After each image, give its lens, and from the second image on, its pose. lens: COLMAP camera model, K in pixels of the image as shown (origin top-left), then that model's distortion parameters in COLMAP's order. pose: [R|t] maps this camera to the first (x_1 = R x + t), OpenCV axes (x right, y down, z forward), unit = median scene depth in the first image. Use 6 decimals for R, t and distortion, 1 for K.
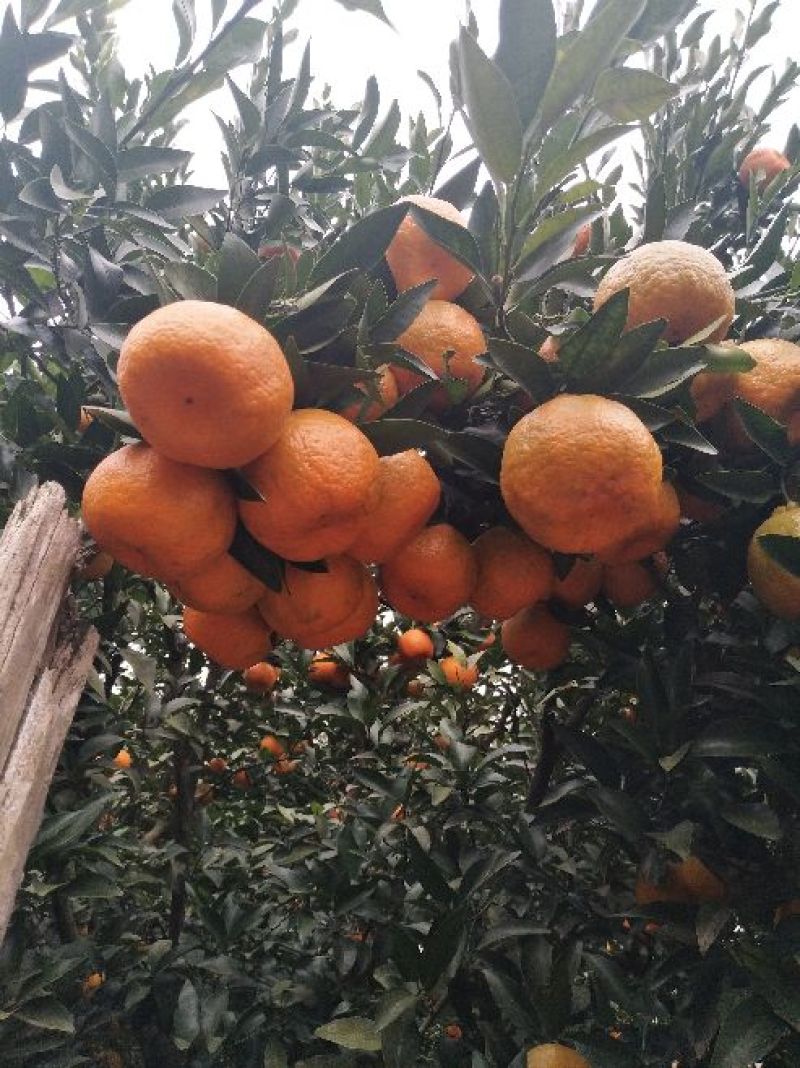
lens RADIAL K [[810.0, 0, 400.0], [0, 810.0, 534.0], [0, 0, 1]] dist [0.051694, -0.083474]
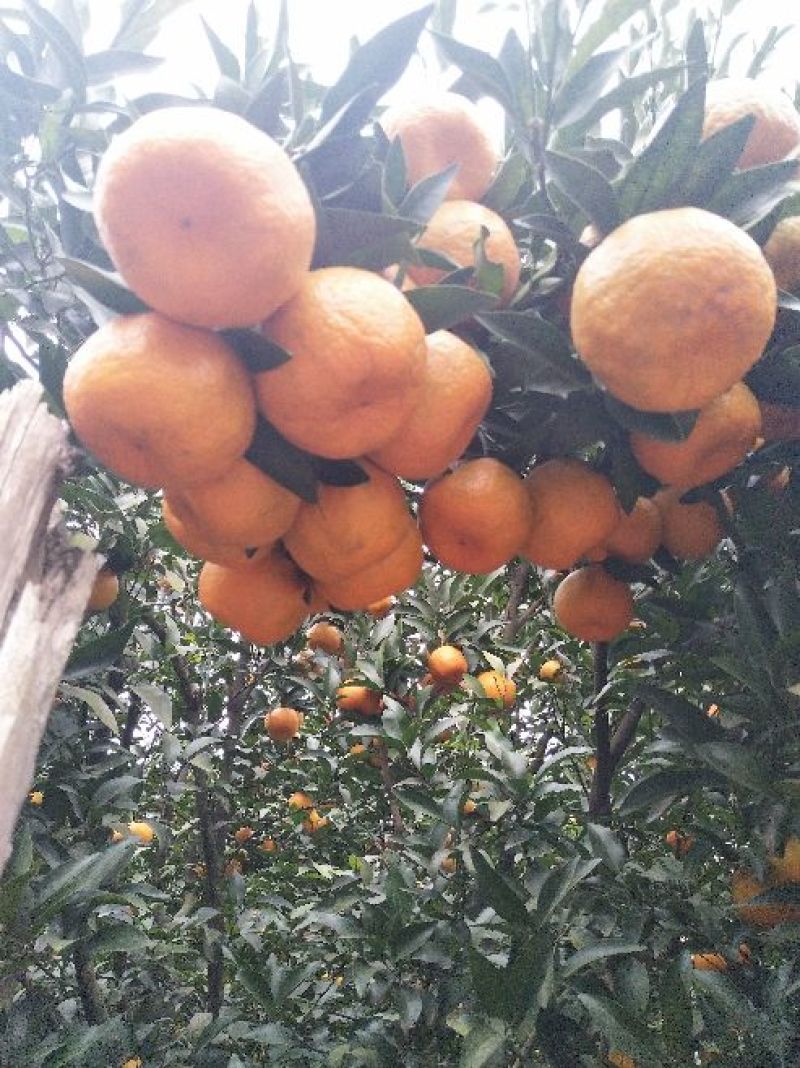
lens RADIAL K [[810.0, 0, 400.0], [0, 810.0, 534.0], [0, 0, 1]] dist [0.051694, -0.083474]
pose [[0.995425, -0.095548, -0.000493, -0.026844], [0.095243, 0.992631, -0.074913, 0.070595], [0.007647, 0.074523, 0.997190, 0.077491]]
